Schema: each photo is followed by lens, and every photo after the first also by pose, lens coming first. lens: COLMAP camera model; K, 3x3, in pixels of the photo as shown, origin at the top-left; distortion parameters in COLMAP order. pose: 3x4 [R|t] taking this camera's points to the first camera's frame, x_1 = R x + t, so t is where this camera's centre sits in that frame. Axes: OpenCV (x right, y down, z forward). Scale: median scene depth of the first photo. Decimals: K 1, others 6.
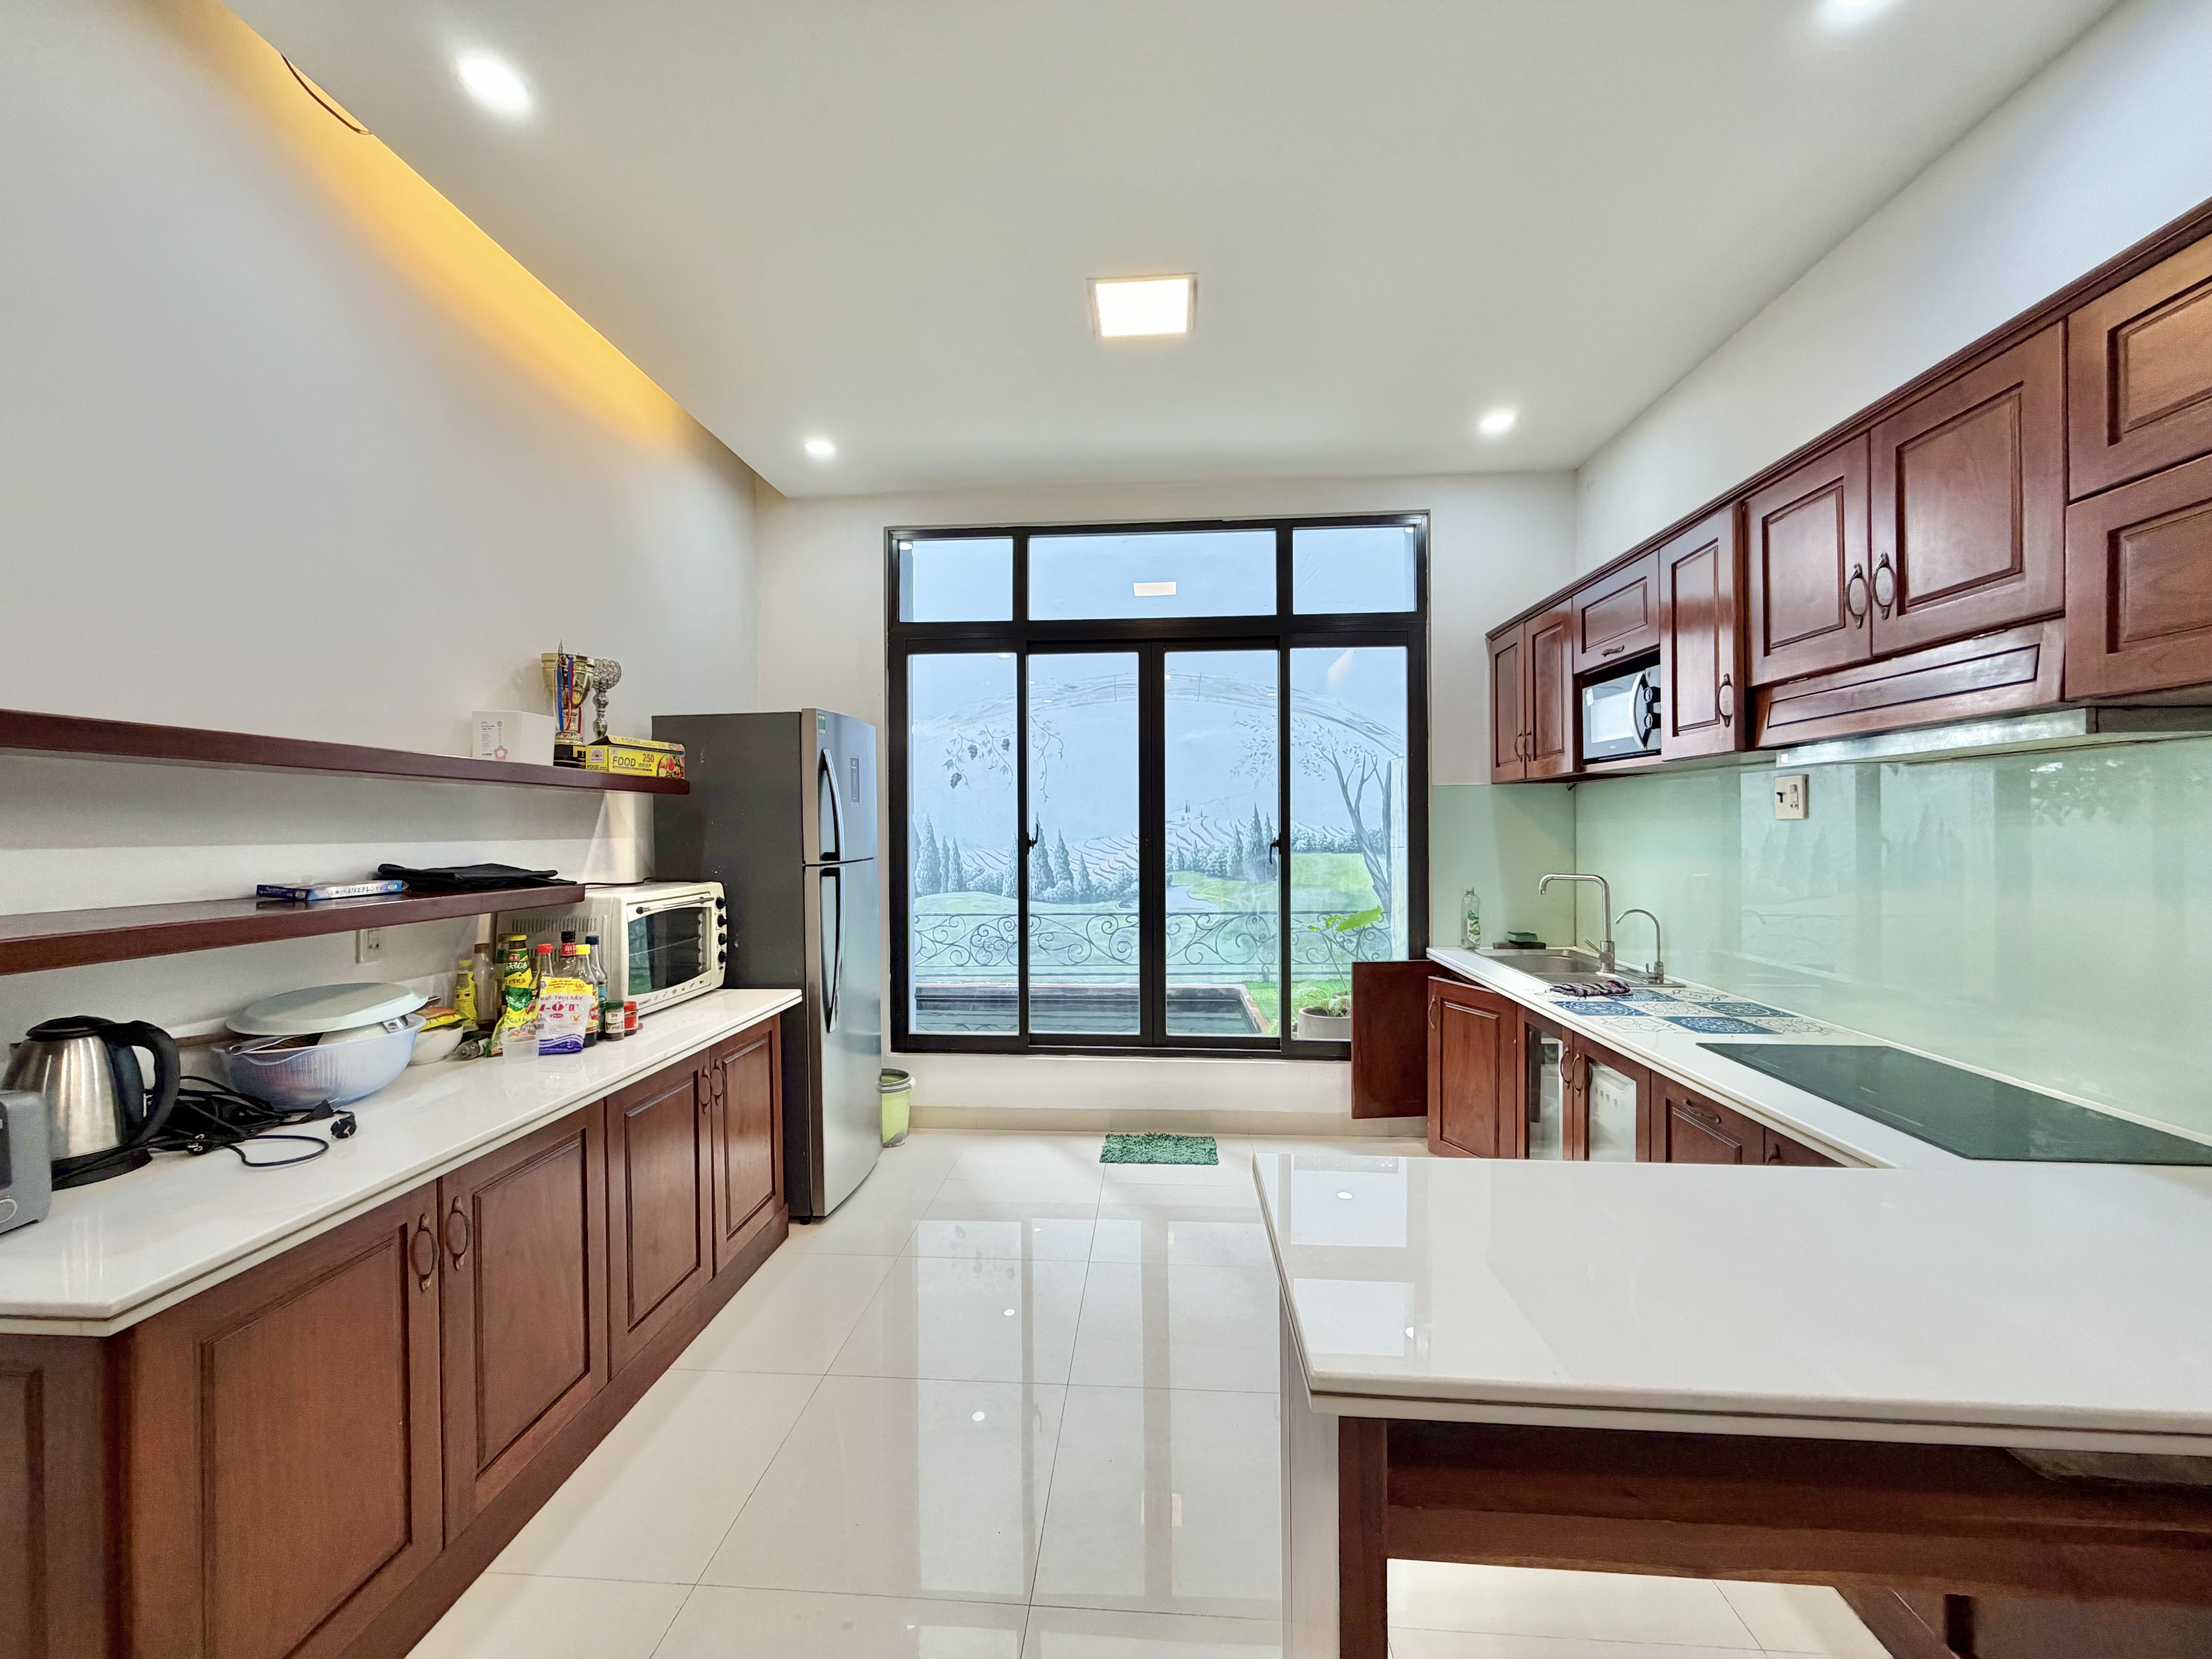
lens RADIAL K [[880.3, 0, 1093.5], [0, 880.3, 832.0], [0, 0, 1]] dist [-0.001467, 0.000698]
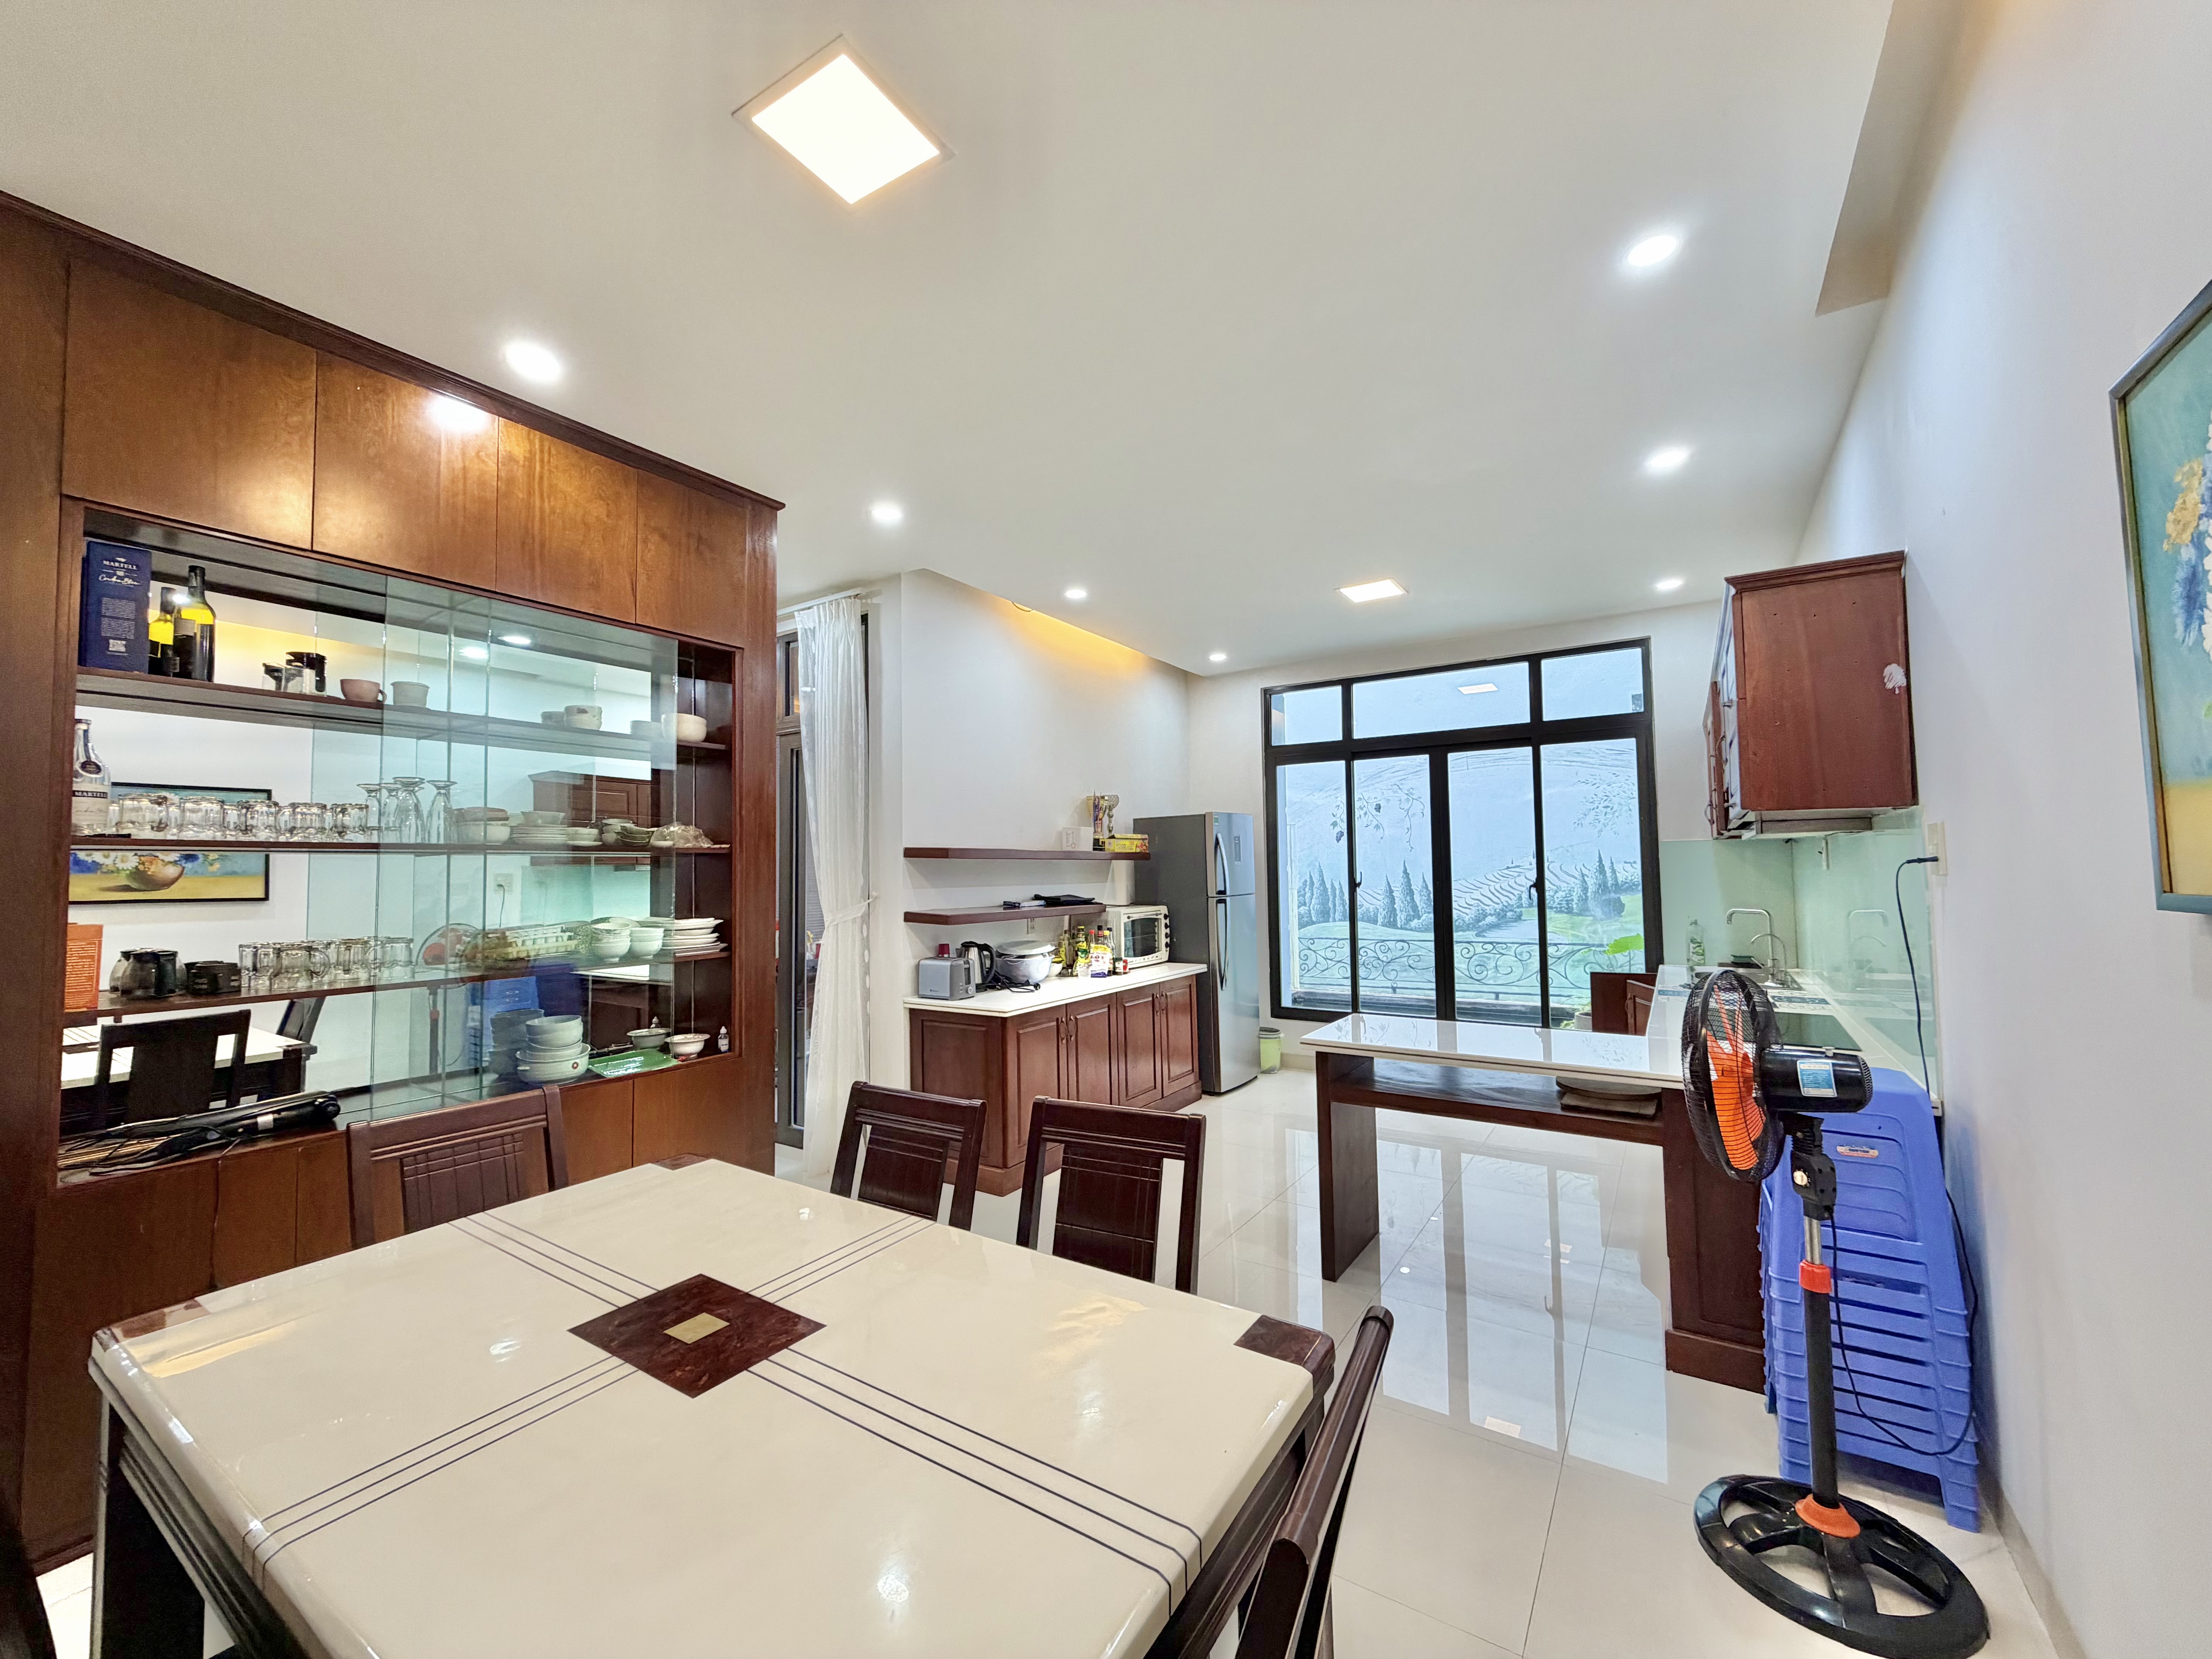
lens RADIAL K [[880.3, 0, 1097.1], [0, 880.3, 833.5], [0, 0, 1]] dist [-0.001467, 0.000698]
pose [[0.873929, -0.028068, -0.485242, 0.384920], [0.007018, 0.998956, -0.045145, -0.014565], [0.486002, 0.036048, 0.873214, -0.761890]]
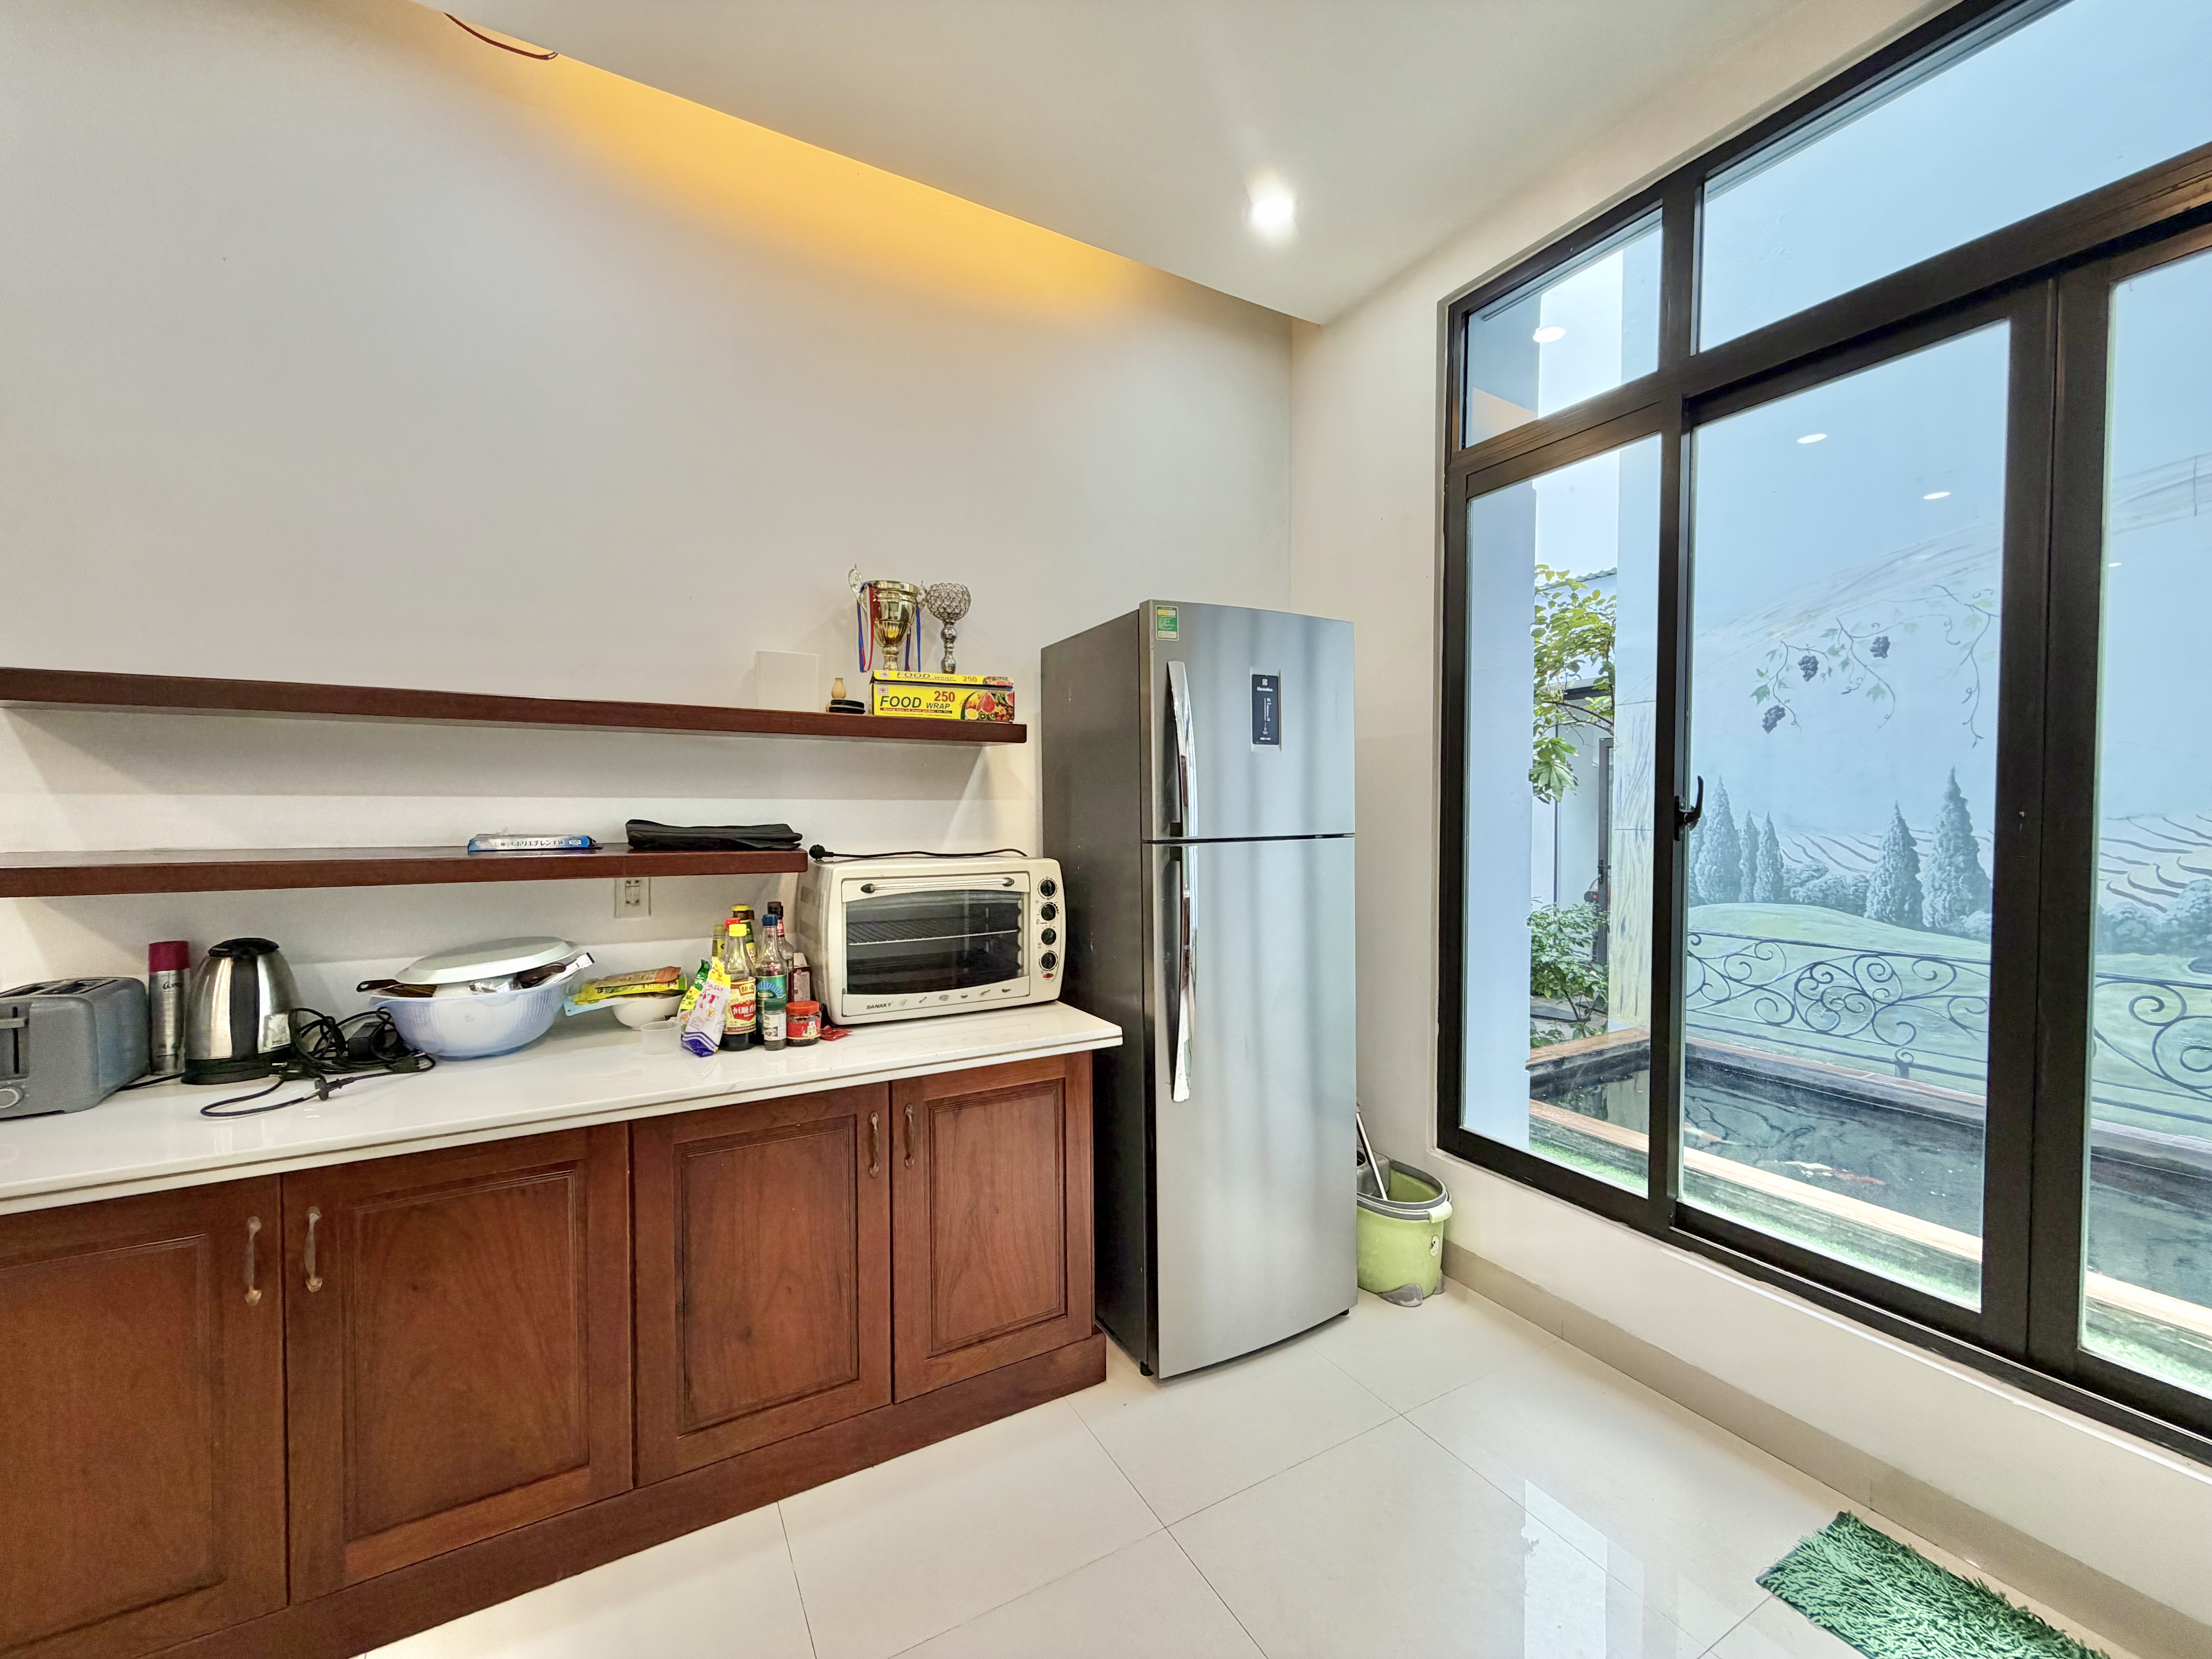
lens RADIAL K [[880.3, 0, 1096.2], [0, 880.3, 831.0], [0, 0, 1]] dist [-0.001467, 0.000698]
pose [[0.551879, 0.027505, -0.833470, 0.216170], [-0.008062, 0.999585, 0.027648, 0.012891], [0.833885, -0.008538, 0.551872, 0.639287]]
